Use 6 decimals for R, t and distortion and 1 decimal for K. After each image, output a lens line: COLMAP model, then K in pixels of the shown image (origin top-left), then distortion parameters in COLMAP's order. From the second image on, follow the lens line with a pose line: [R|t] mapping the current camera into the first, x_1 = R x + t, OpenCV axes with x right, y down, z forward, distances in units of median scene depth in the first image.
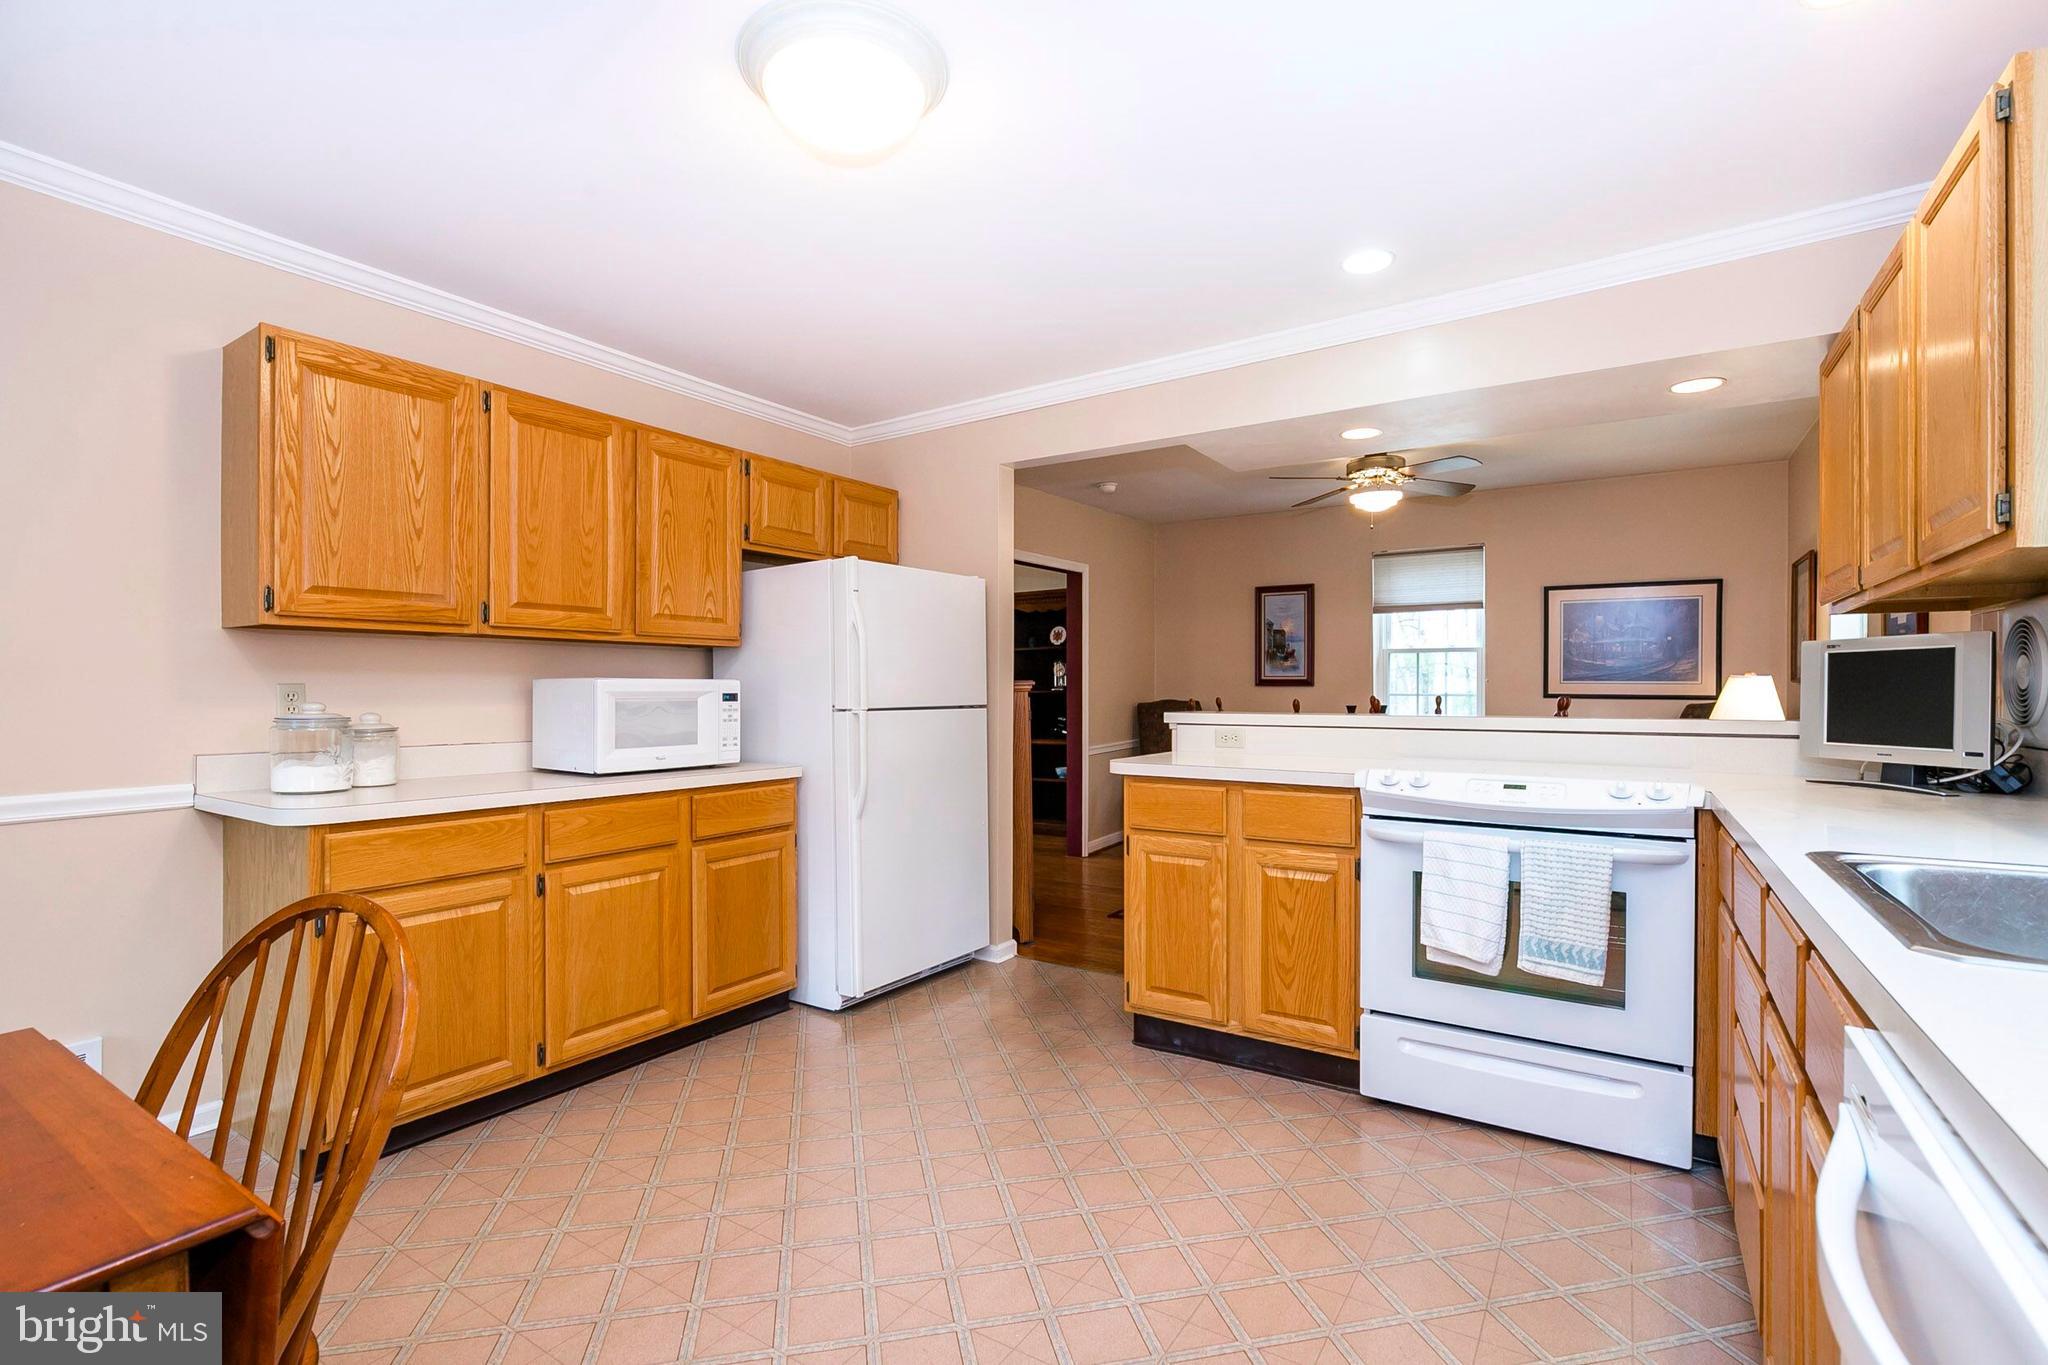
lens RADIAL K [[929.7, 0, 1025.3], [0, 929.7, 688.7], [0, 0, 1]] dist [-0.015976, 0.001397]
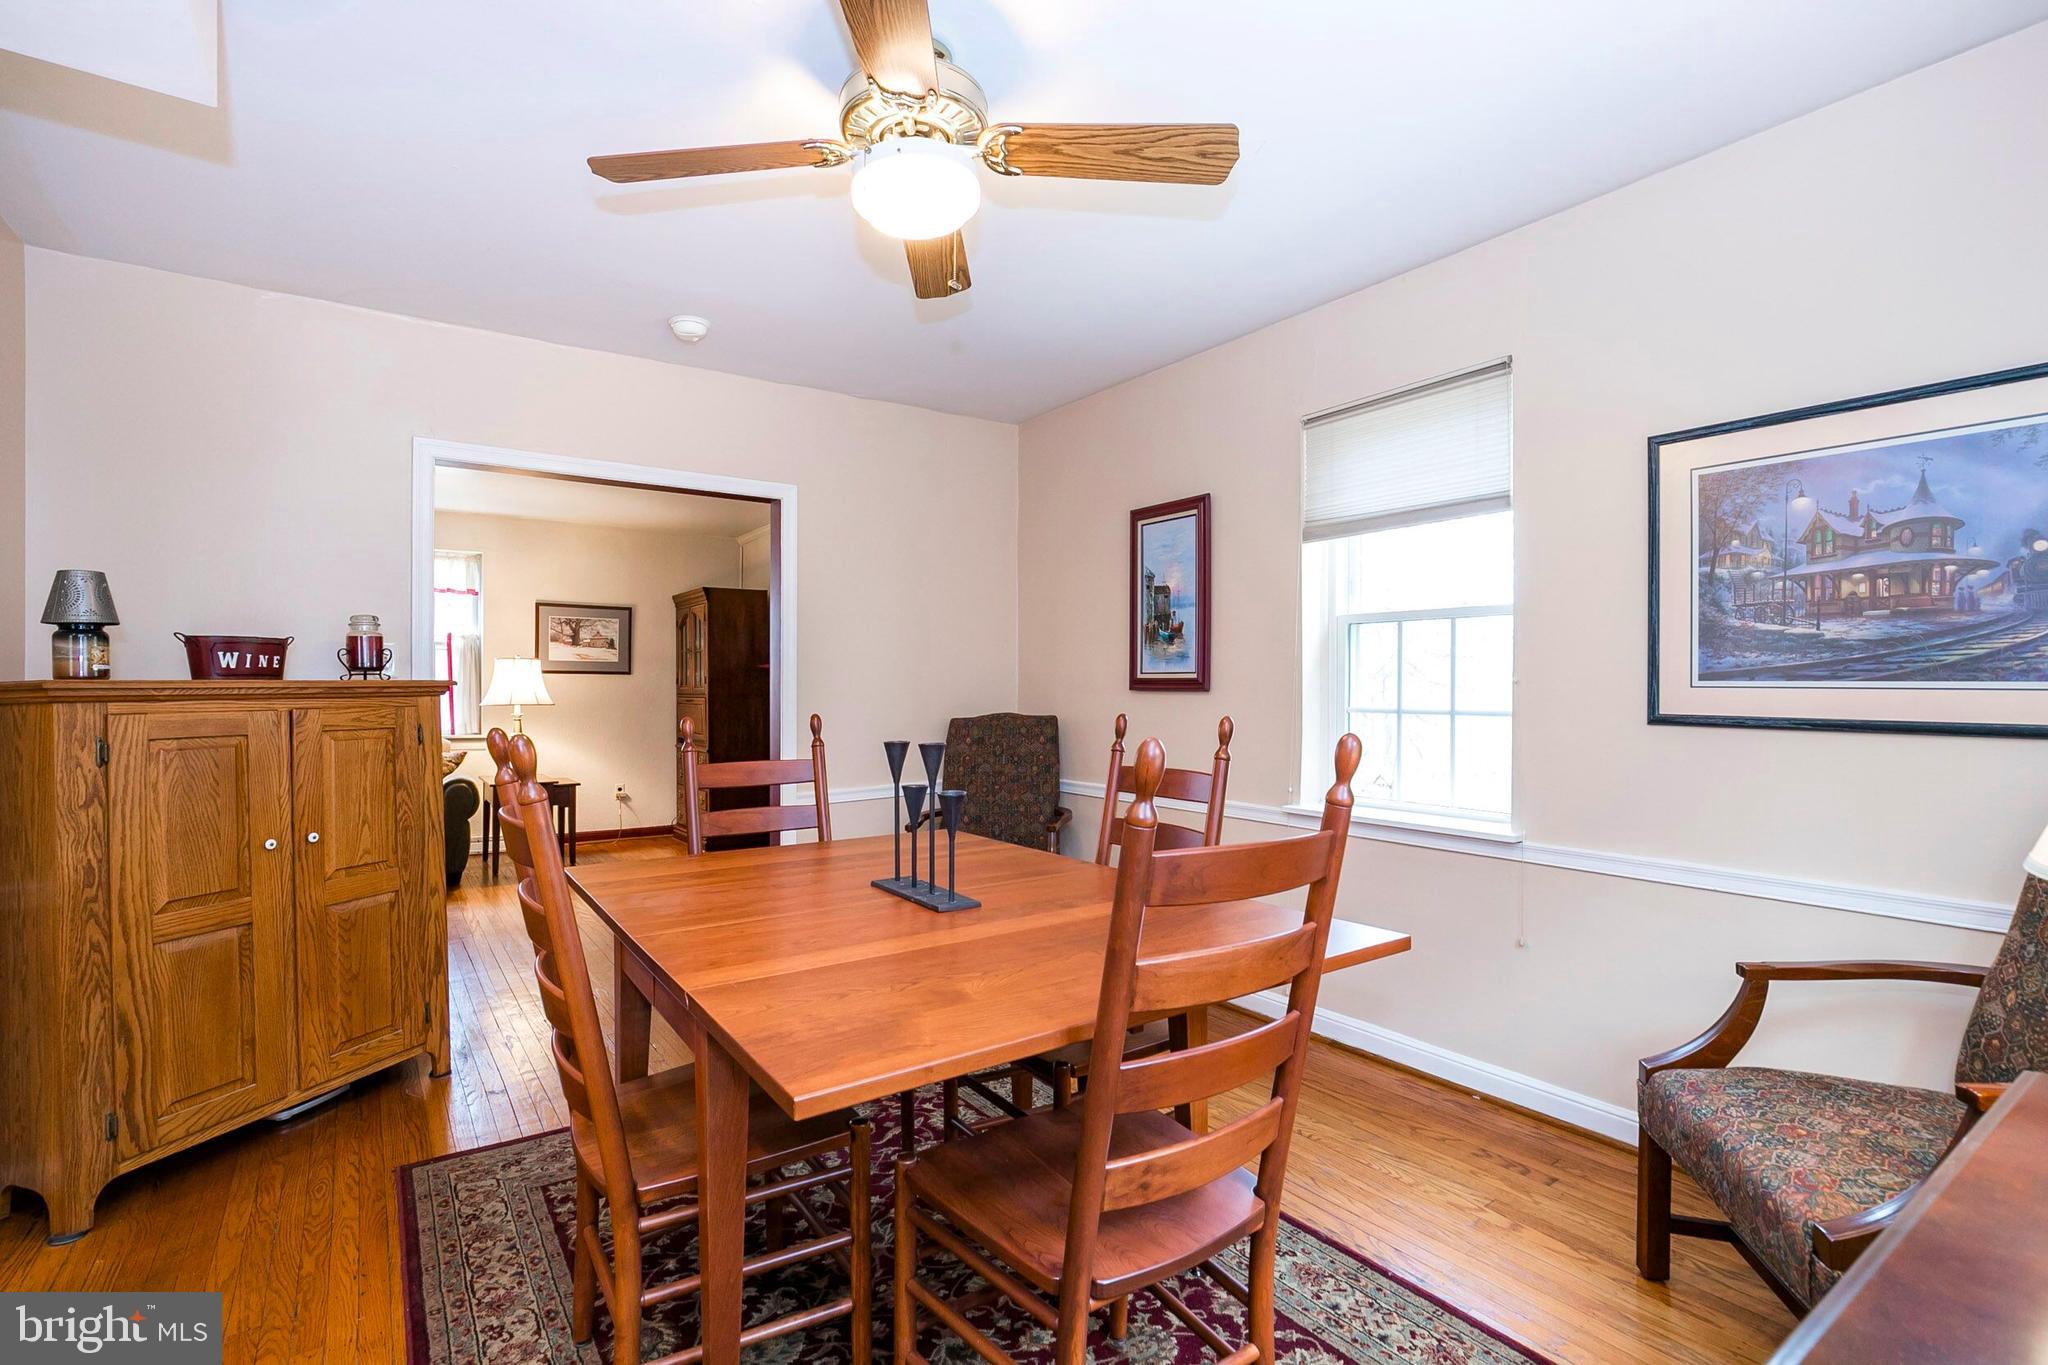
lens RADIAL K [[929.7, 0, 1026.3], [0, 929.7, 682.5], [0, 0, 1]] dist [-0.015976, 0.001397]
pose [[0.932591, 0.000447, -0.360936, 0.891707], [-0.003519, 0.999963, -0.007856, -0.007234], [0.360919, 0.008597, 0.932558, 1.066302]]
